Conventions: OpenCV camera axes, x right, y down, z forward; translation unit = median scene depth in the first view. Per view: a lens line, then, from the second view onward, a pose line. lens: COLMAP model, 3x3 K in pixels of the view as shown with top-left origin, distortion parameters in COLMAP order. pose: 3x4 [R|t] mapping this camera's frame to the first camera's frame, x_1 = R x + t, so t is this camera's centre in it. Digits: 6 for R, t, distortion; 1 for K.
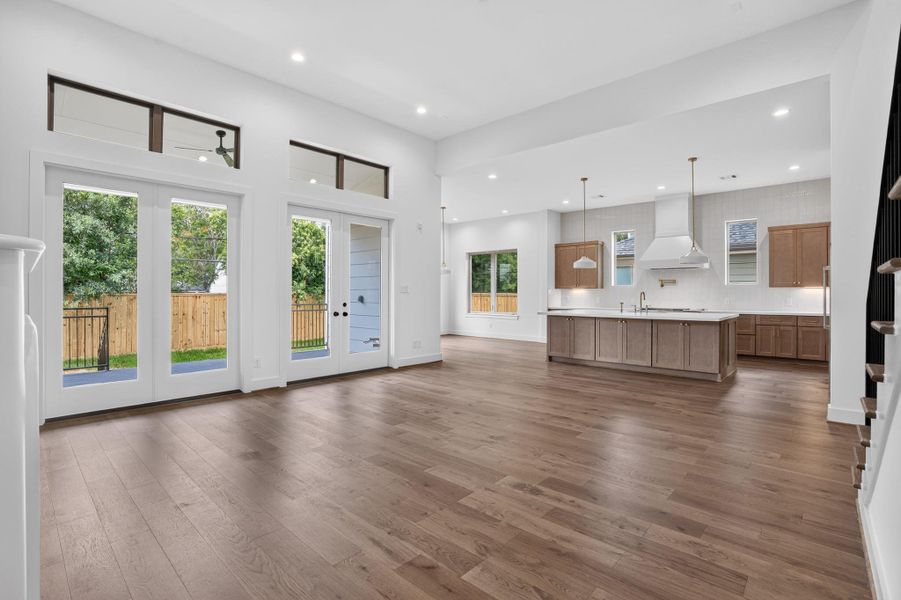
lens RADIAL K [[416.8, 0, 450.5], [0, 416.8, 300.0], [0, 0, 1]] dist [-0.038504, 0.000636]
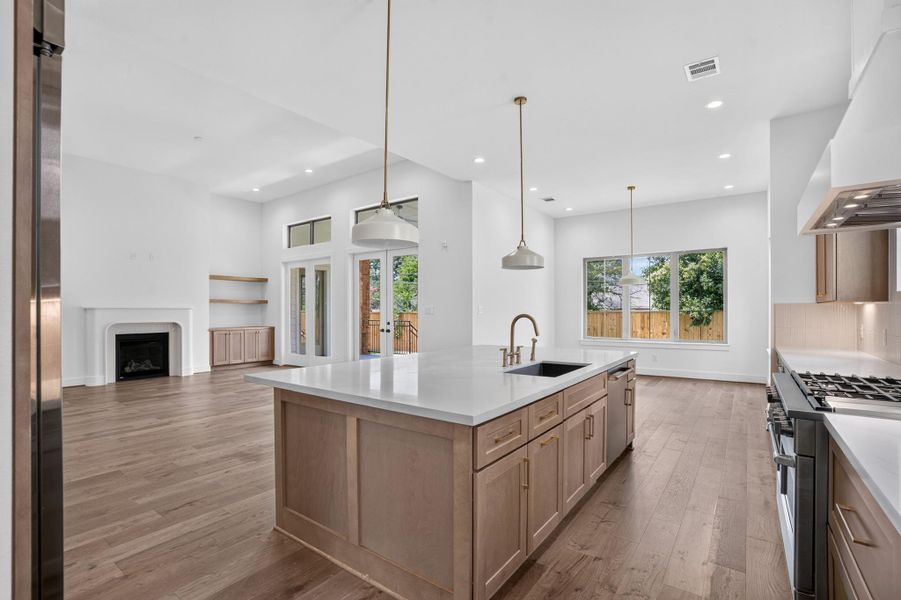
lens RADIAL K [[421.5, 0, 449.4], [0, 421.5, 304.8], [0, 0, 1]] dist [-0.055386, 0.000145]
pose [[0.107255, -0.016521, -0.994094, 0.849146], [-0.008956, 0.999805, -0.017582, -0.020121], [0.994191, 0.010789, 0.107086, 0.868166]]
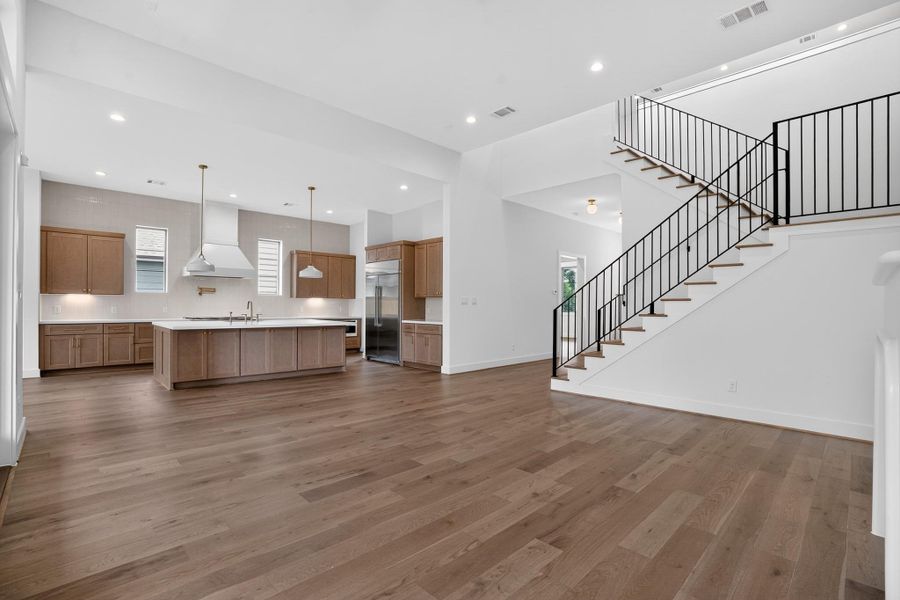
lens RADIAL K [[416.1, 0, 447.5], [0, 416.1, 309.1], [0, 0, 1]] dist [-0.071957, 0.026802]
pose [[0.062817, -0.007918, 0.997994, -0.476352], [0.005527, 0.999956, 0.007586, -0.004261], [-0.998010, 0.005039, 0.062858, 0.457900]]
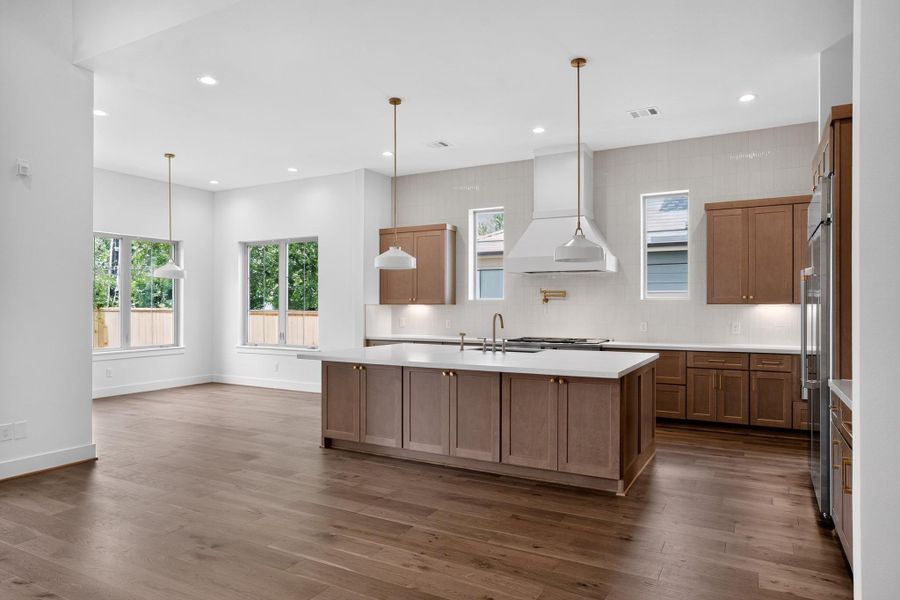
lens RADIAL K [[558.3, 0, 445.3], [0, 558.3, 308.0], [0, 0, 1]] dist [-0.007468, 0.001509]
pose [[0.973106, 0.000200, 0.230357, 0.223910], [0.002624, 0.999925, -0.011954, -0.017876], [-0.230342, 0.012237, 0.973033, 0.295078]]
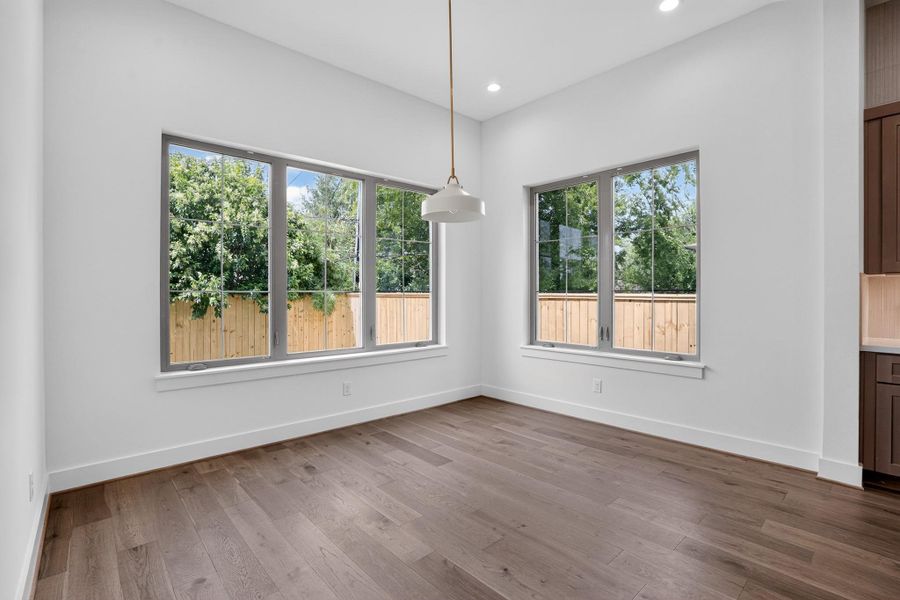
lens RADIAL K [[408.7, 0, 450.8], [0, 408.7, 298.8], [0, 0, 1]] dist [-0.002846, -0.000364]
pose [[0.996027, -0.006526, -0.088817, 0.006862], [0.006001, 0.999963, -0.006174, -0.015106], [0.088854, 0.005616, 0.996029, 1.016144]]
